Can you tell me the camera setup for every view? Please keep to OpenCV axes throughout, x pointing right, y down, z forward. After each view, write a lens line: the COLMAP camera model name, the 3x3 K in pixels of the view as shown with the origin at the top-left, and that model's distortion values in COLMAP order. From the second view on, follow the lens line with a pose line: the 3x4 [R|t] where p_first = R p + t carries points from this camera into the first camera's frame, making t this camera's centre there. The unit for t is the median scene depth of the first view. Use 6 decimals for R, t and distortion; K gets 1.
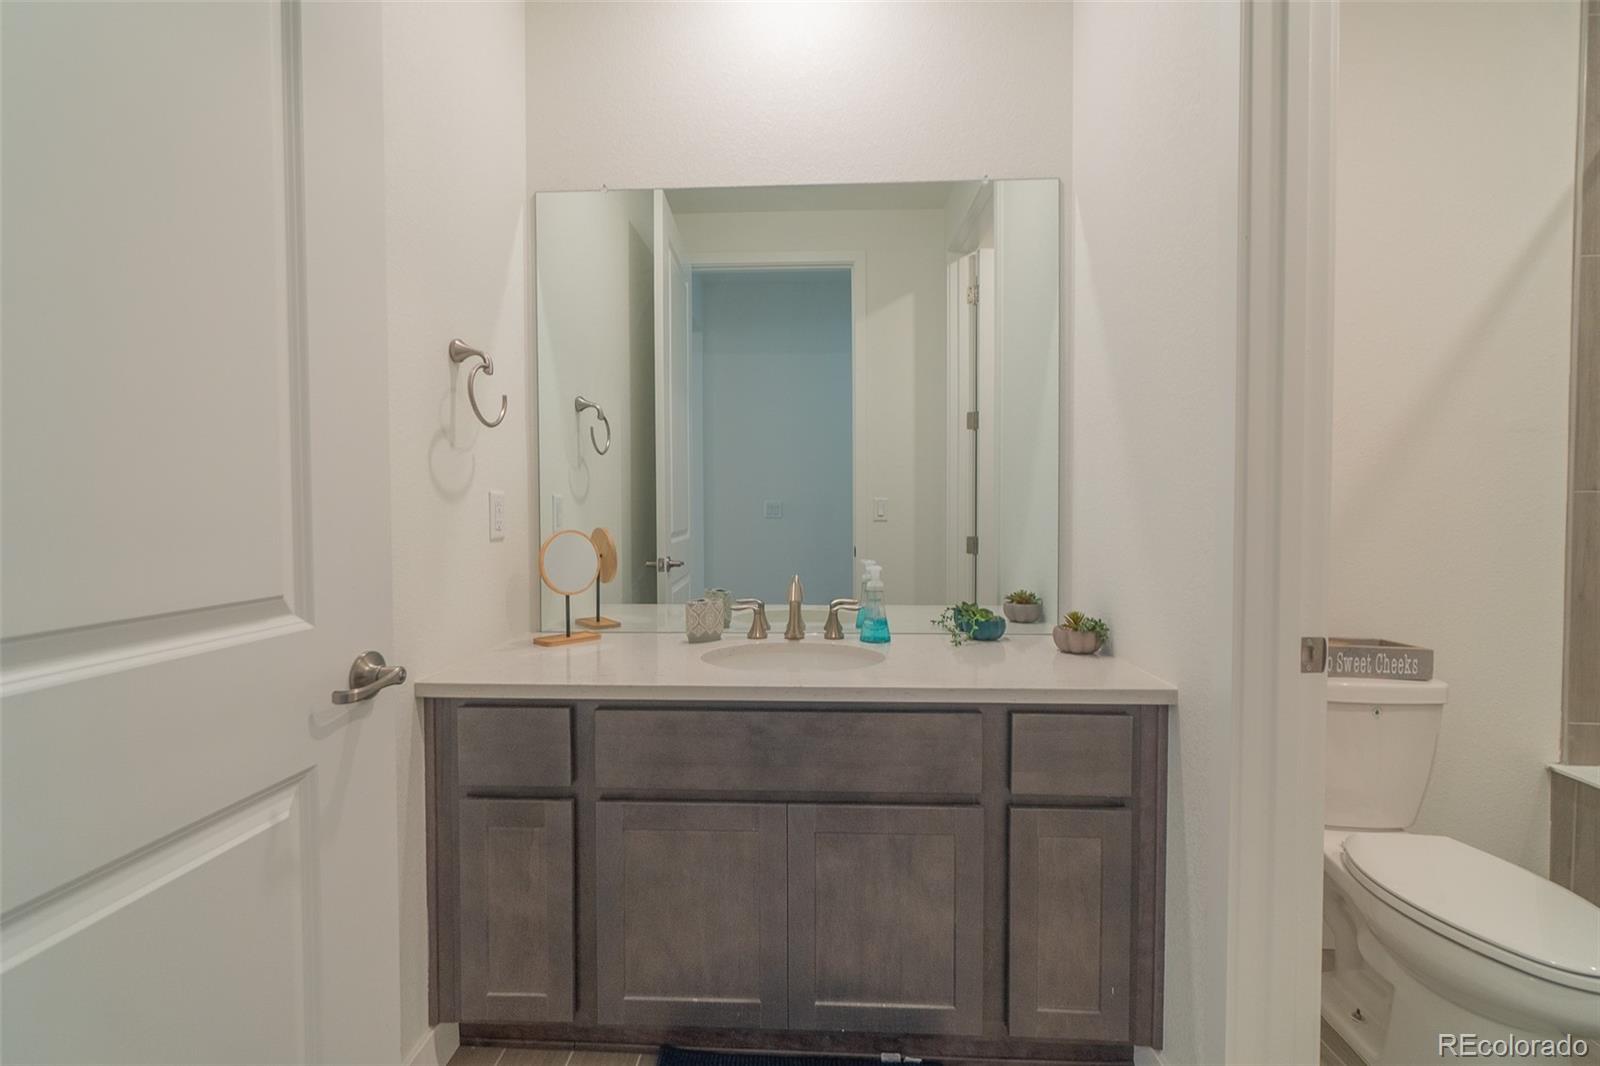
lens RADIAL K [[734.6, 0, 811.0], [0, 734.6, 525.2], [0, 0, 1]] dist [0.000824, 0.000884]
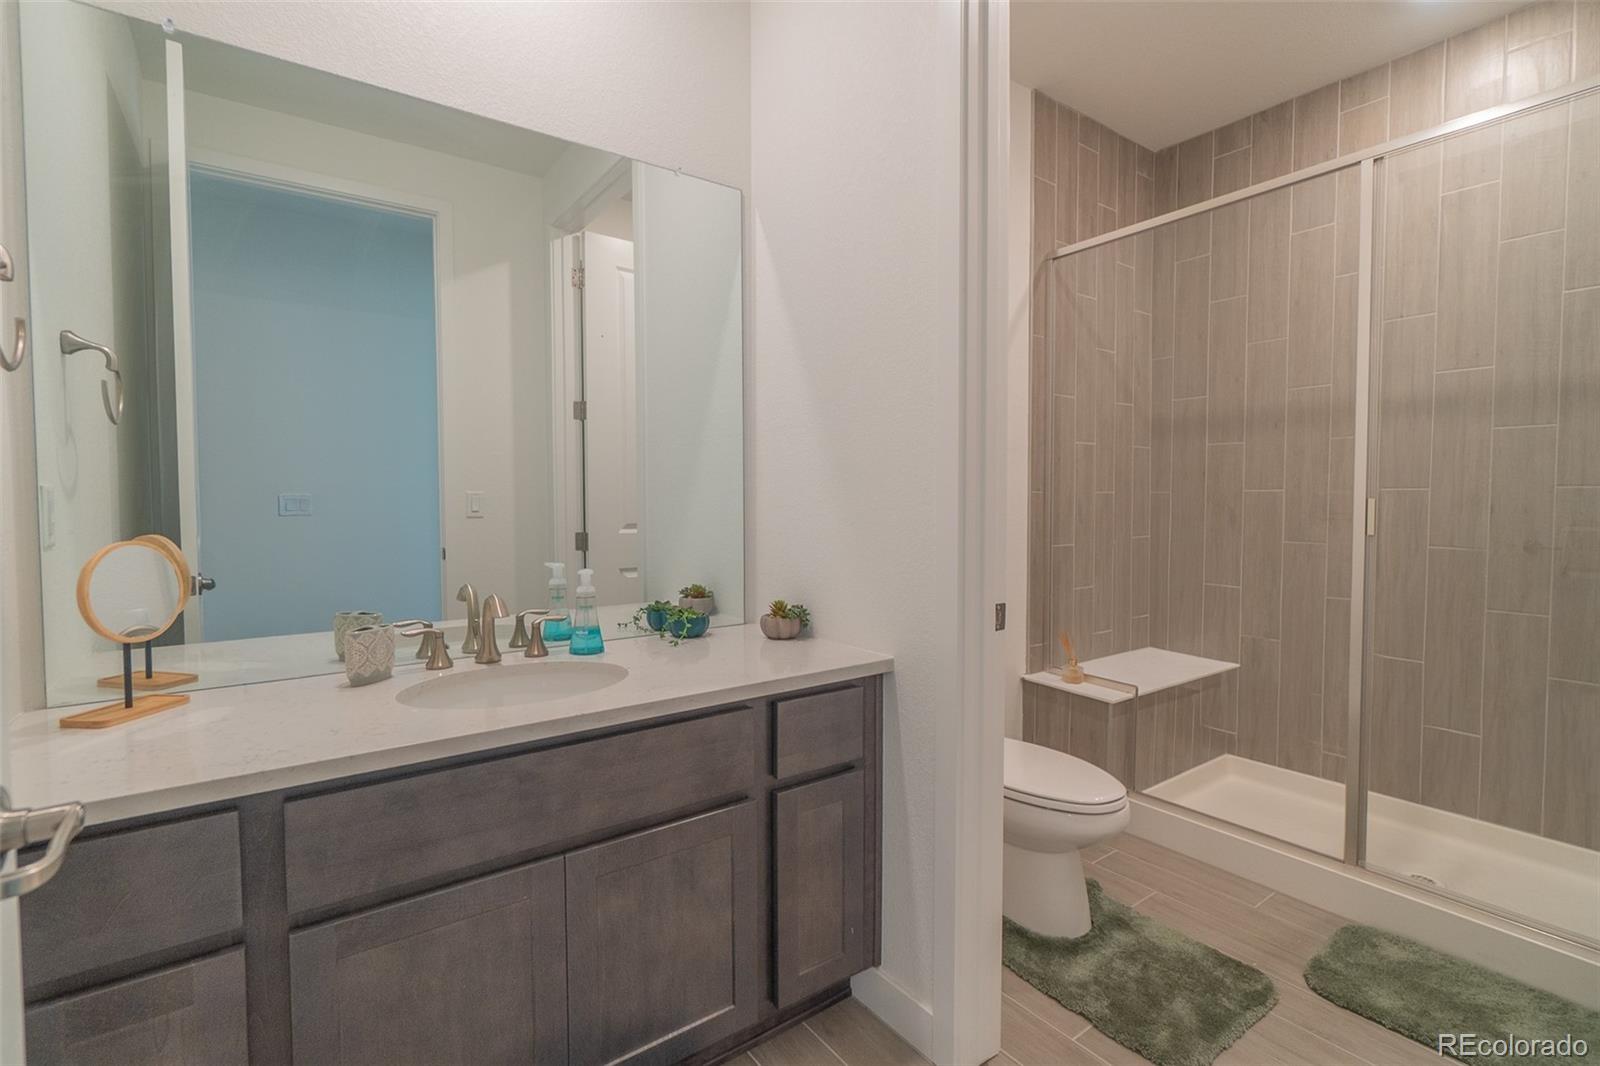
lens RADIAL K [[734.6, 0, 811.0], [0, 734.6, 525.2], [0, 0, 1]] dist [0.000824, 0.000884]
pose [[0.778390, -0.021499, 0.627413, -0.286729], [0.013969, 0.999759, 0.016928, -0.011087], [-0.627626, -0.004412, 0.778503, 0.134917]]
